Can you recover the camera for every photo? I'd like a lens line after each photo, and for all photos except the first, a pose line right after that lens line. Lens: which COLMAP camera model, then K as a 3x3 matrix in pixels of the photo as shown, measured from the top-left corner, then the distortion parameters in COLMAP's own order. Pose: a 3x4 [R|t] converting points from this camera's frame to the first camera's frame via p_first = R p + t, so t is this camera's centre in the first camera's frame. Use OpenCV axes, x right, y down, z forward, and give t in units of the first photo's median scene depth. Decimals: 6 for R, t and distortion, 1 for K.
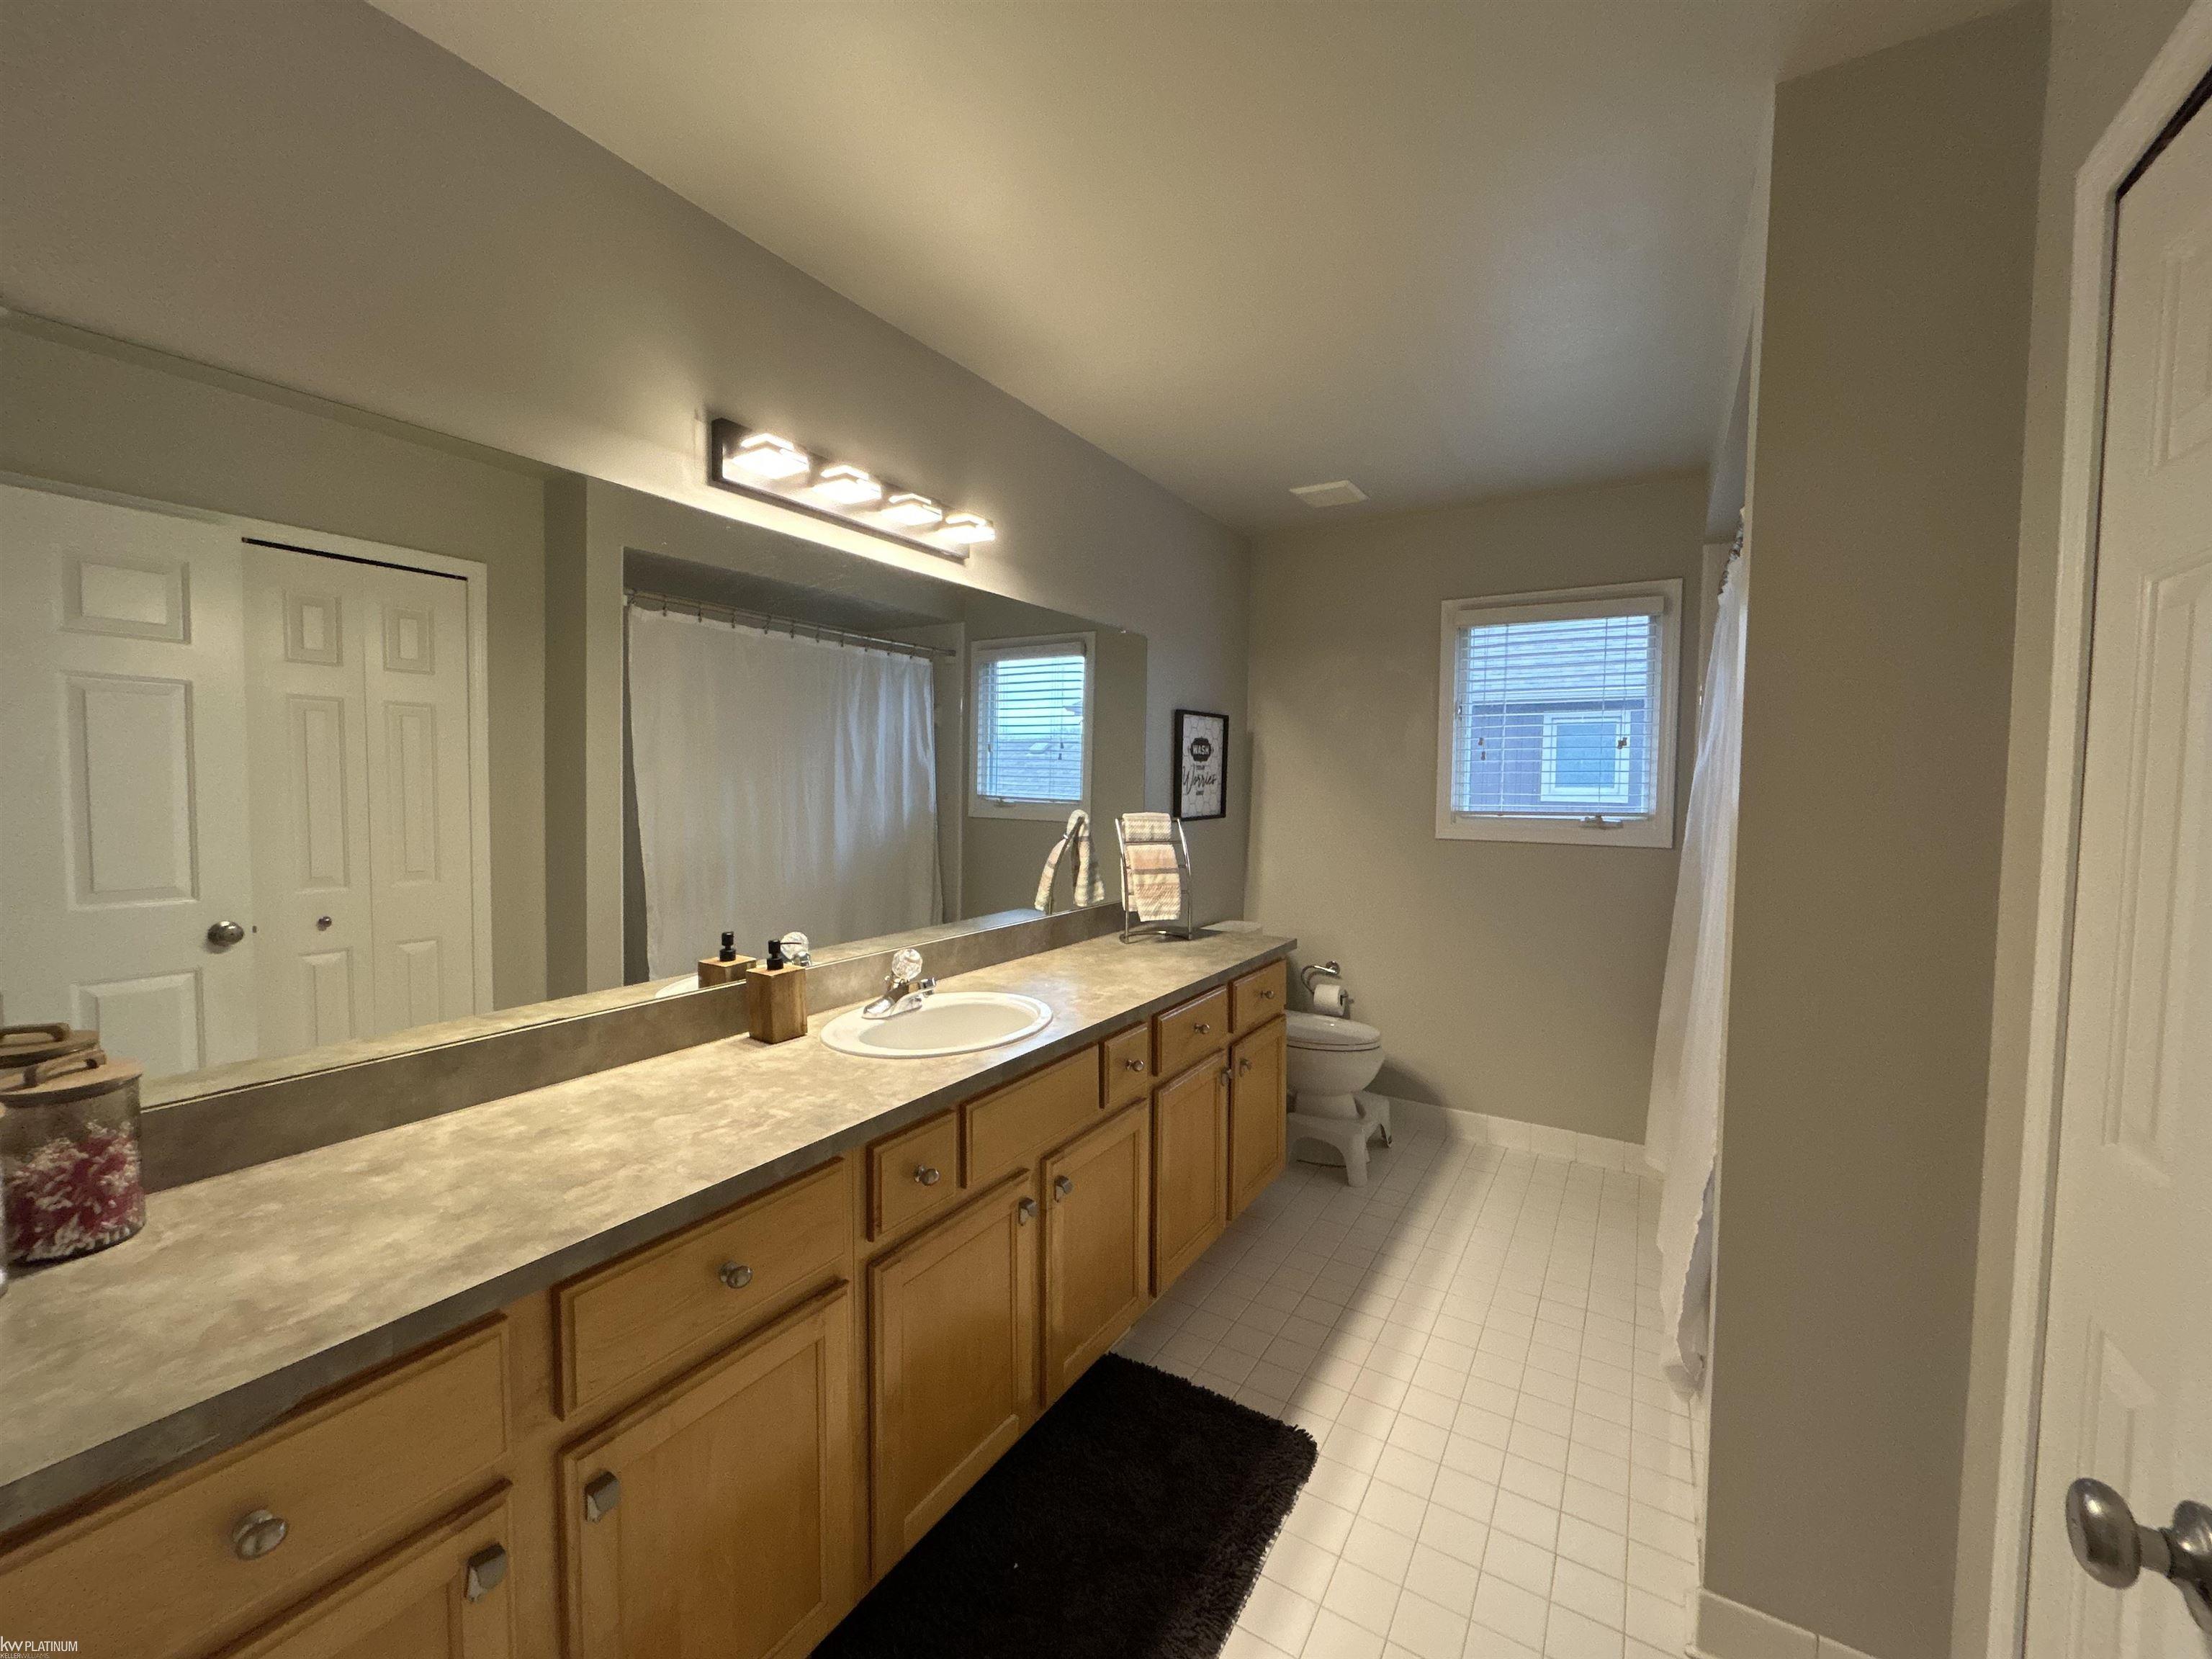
lens RADIAL K [[883.2, 0, 1110.7], [0, 883.2, 825.1], [0, 0, 1]] dist [-0.006135, 0.001482]
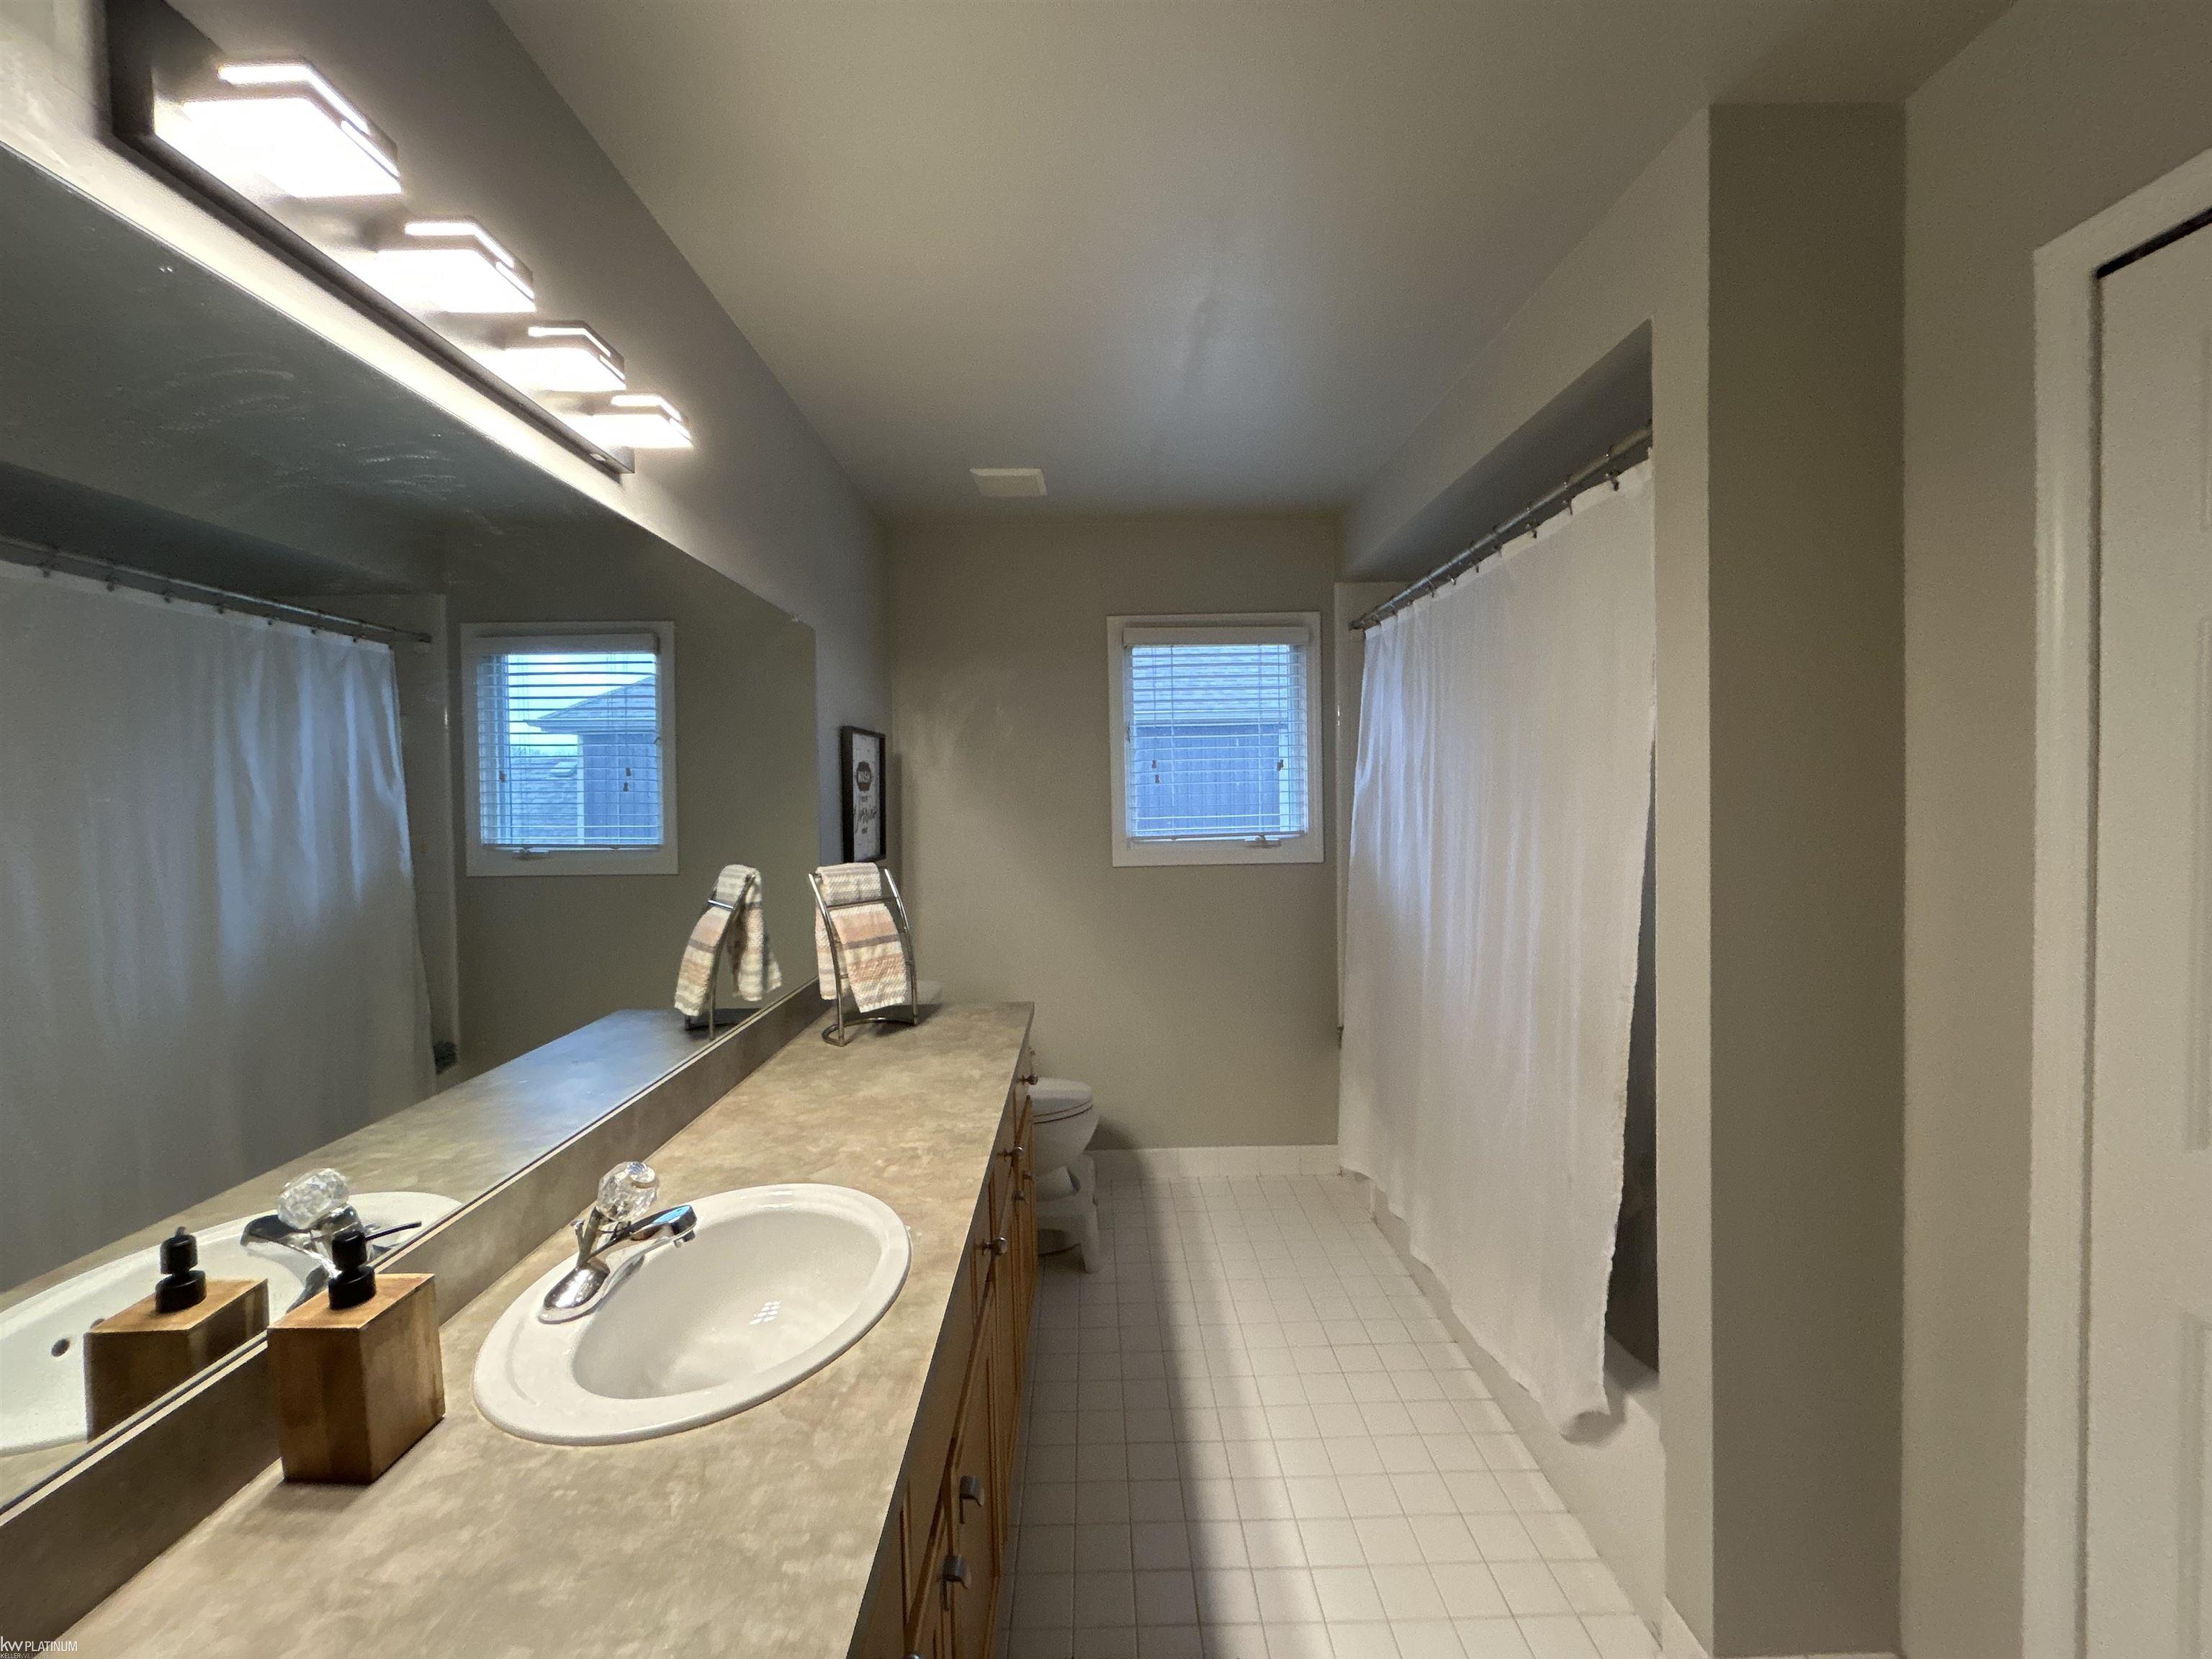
lens RADIAL K [[883.2, 0, 1104.9], [0, 883.2, 824.3], [0, 0, 1]] dist [-0.006135, 0.001482]
pose [[0.845390, -0.043397, 0.532384, -0.154073], [0.055266, 0.998451, -0.006370, -0.027387], [-0.531283, 0.034808, 0.846479, 0.225710]]
